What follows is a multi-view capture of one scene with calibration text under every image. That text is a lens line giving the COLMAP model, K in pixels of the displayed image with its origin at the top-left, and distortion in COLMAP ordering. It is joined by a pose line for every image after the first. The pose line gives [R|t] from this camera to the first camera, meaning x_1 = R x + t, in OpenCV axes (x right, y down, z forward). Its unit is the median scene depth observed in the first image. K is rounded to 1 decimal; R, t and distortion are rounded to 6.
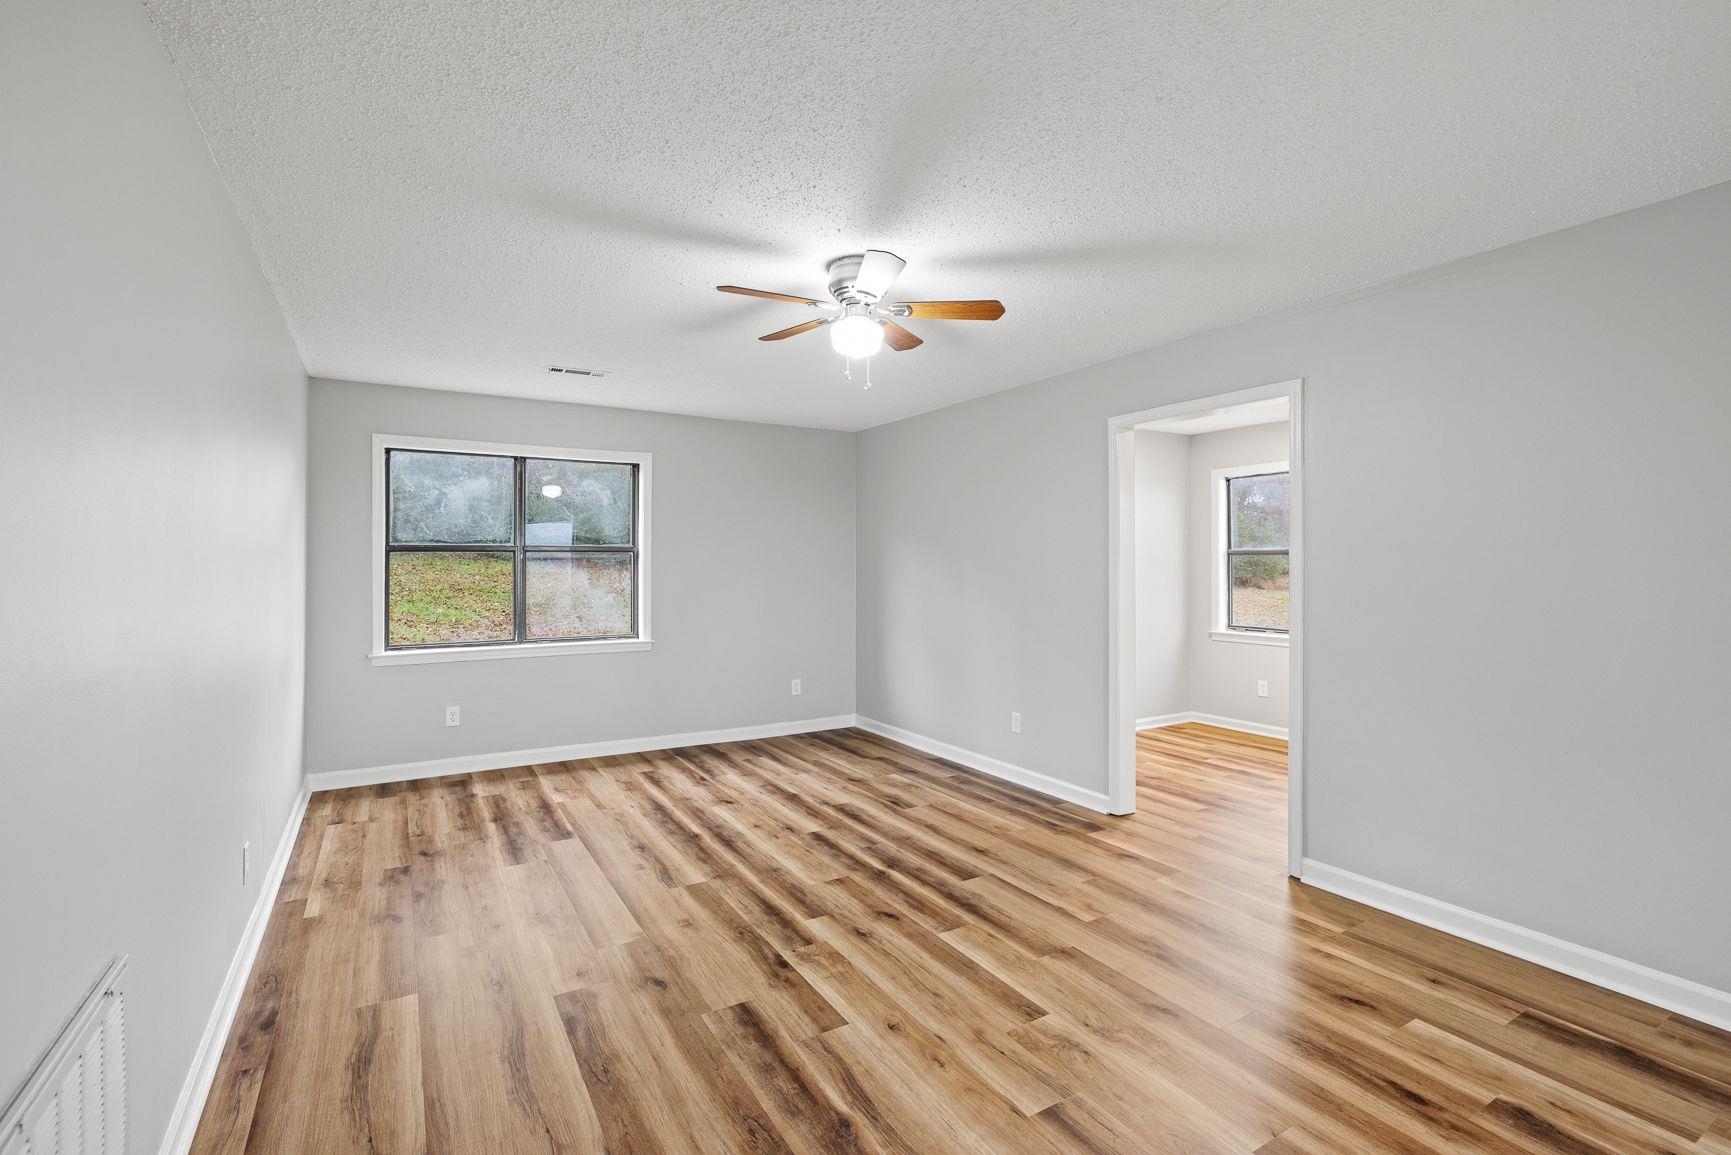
lens RADIAL K [[784.0, 0, 865.1], [0, 784.0, 561.8], [0, 0, 1]] dist [-0.002278, 0.000312]
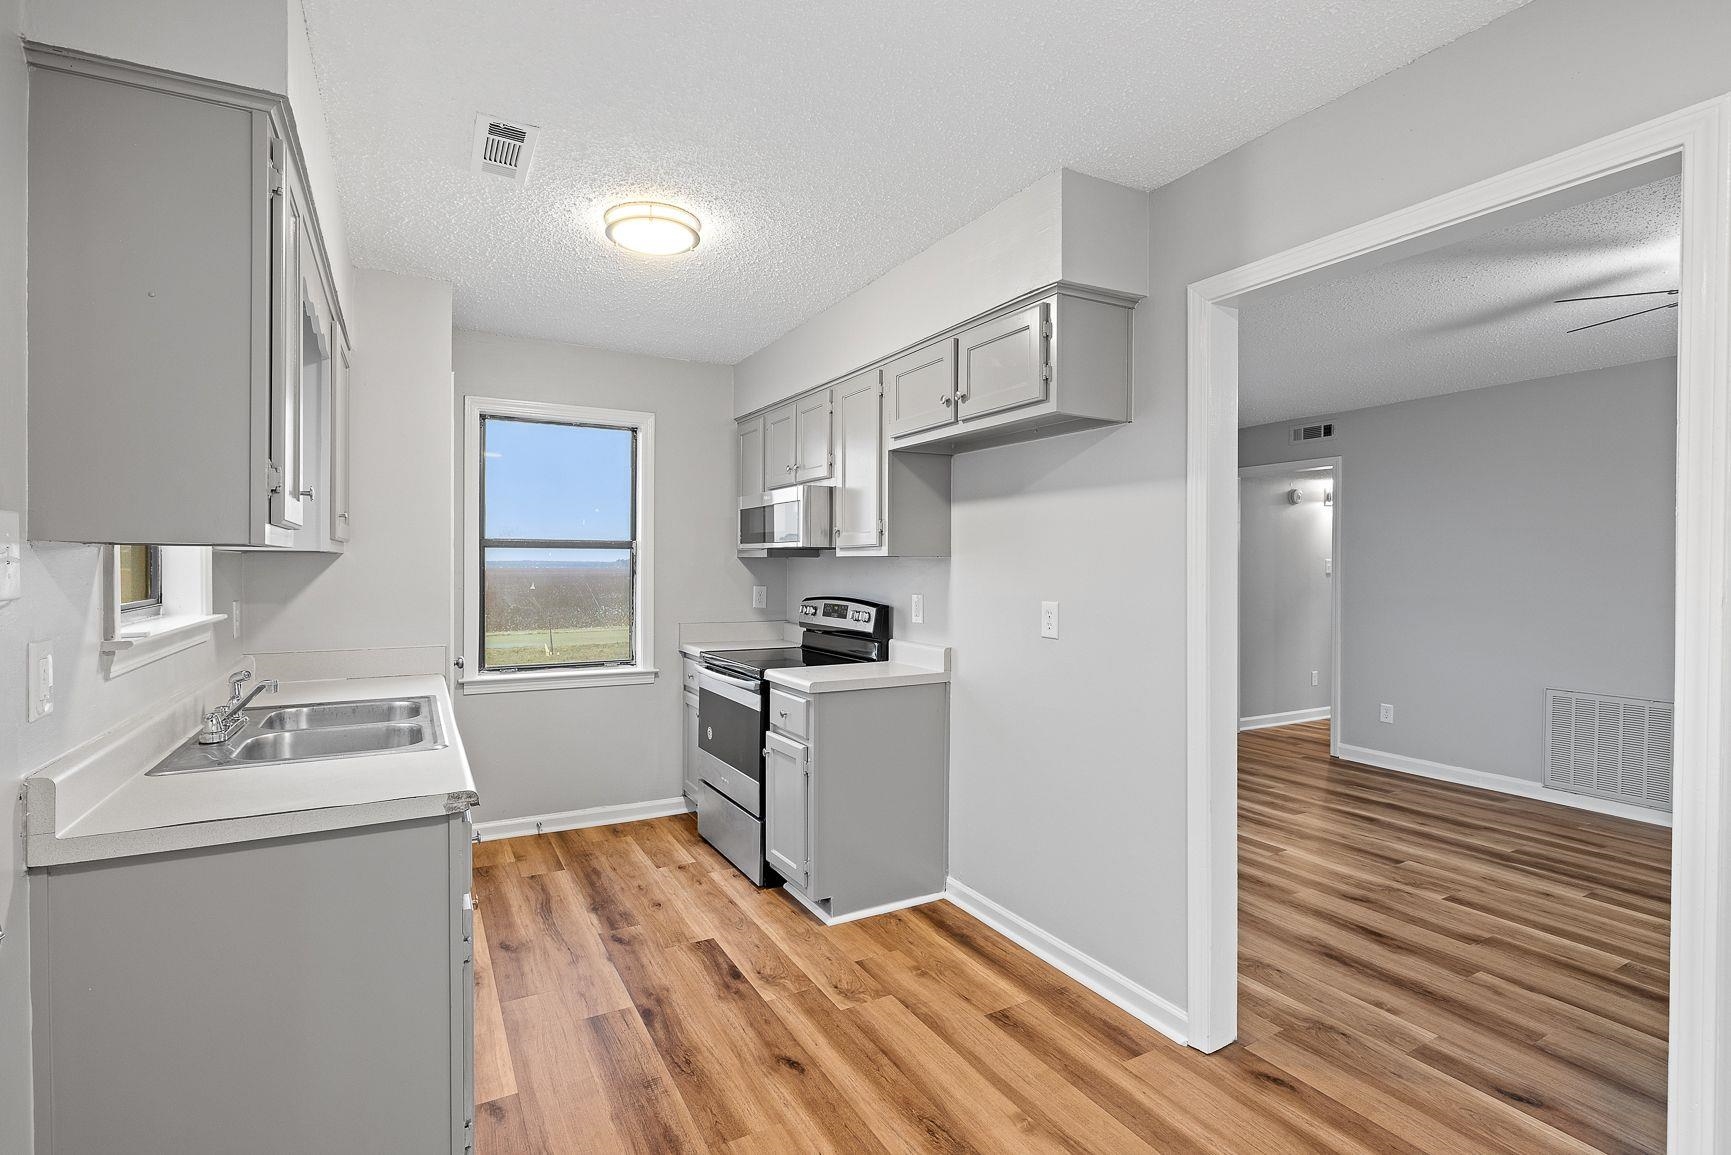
lens RADIAL K [[800.2, 0, 851.1], [0, 800.2, 572.3], [0, 0, 1]] dist [-0.001821, -0.000200]
pose [[-0.999429, -0.001454, 0.033769, 0.857321], [-0.001223, 0.999976, 0.006844, 0.005444], [-0.033778, 0.006799, -0.999406, 1.712629]]
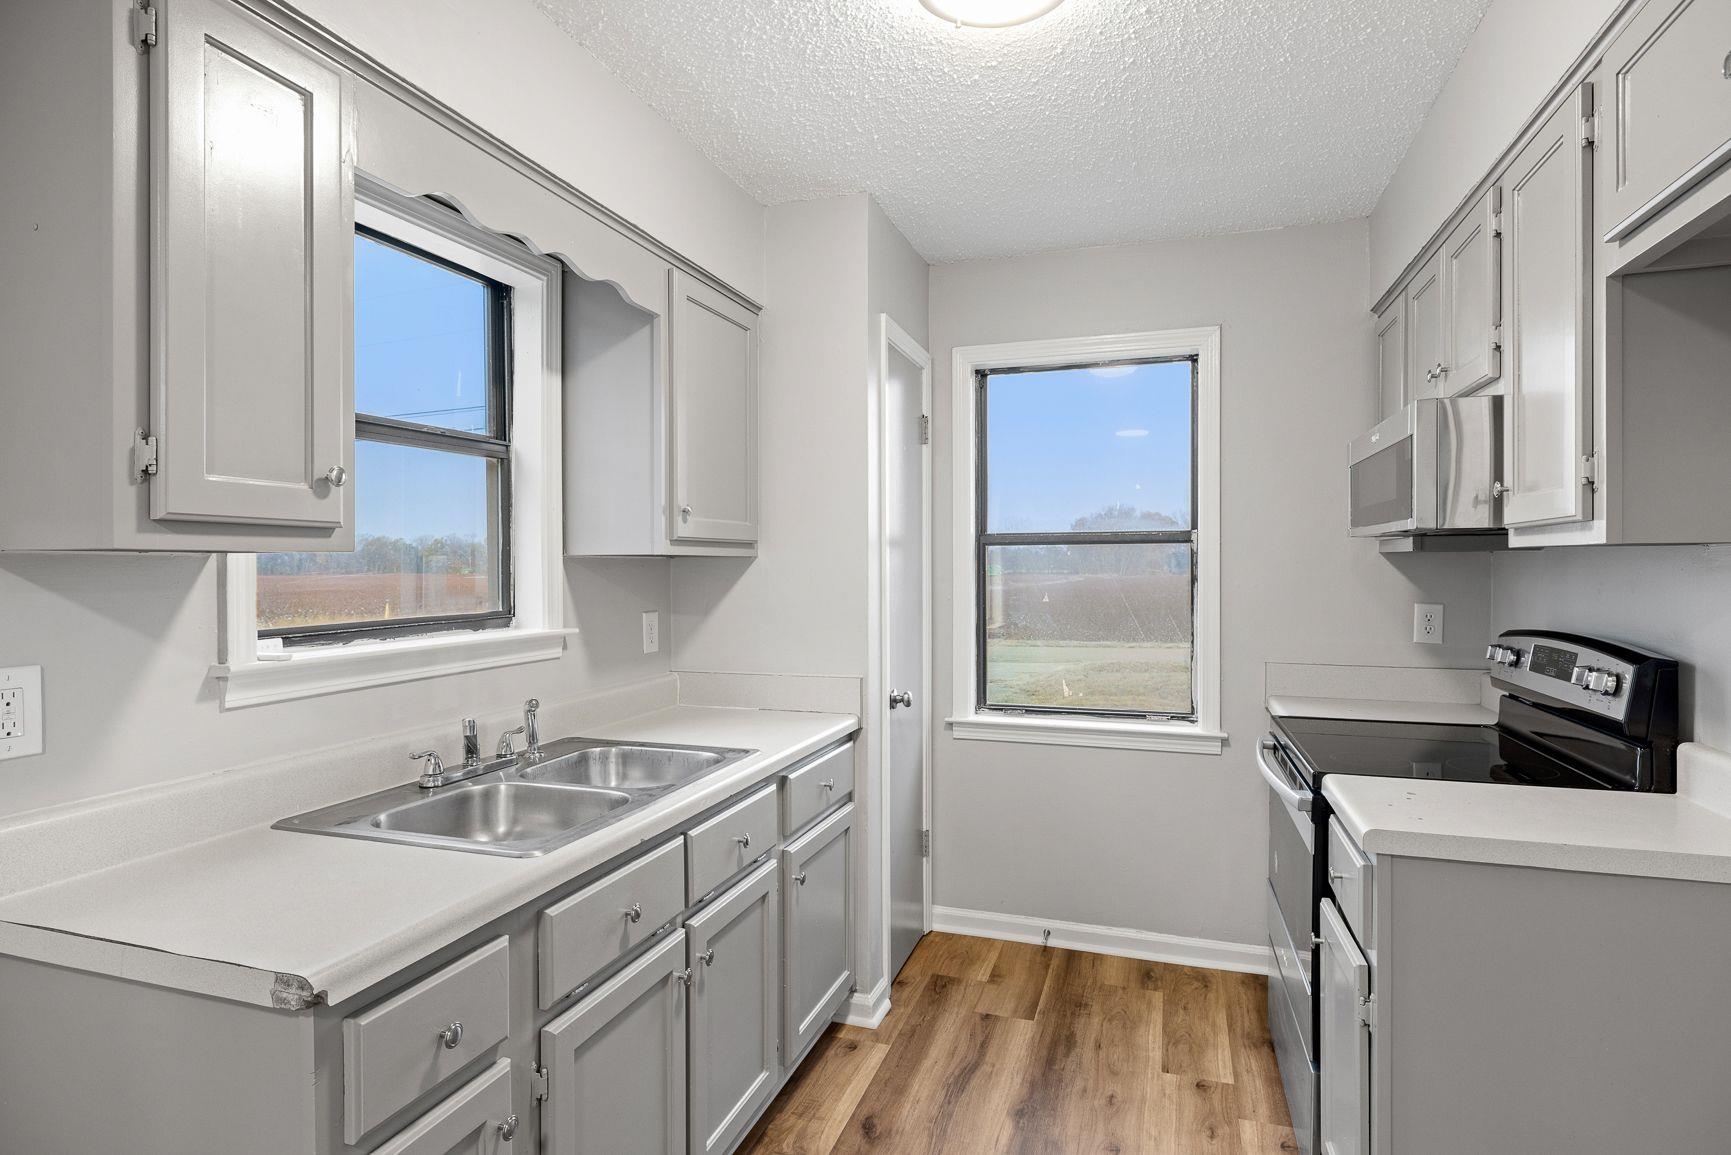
lens RADIAL K [[918.6, 0, 862.9], [0, 918.6, 573.8], [0, 0, 1]] dist [0.000321, 0.000551]
pose [[-0.649930, -0.000302, 0.759994, 0.746577], [0.005347, 0.999973, 0.004970, 0.002945], [-0.759975, 0.007294, -0.649911, 1.317624]]
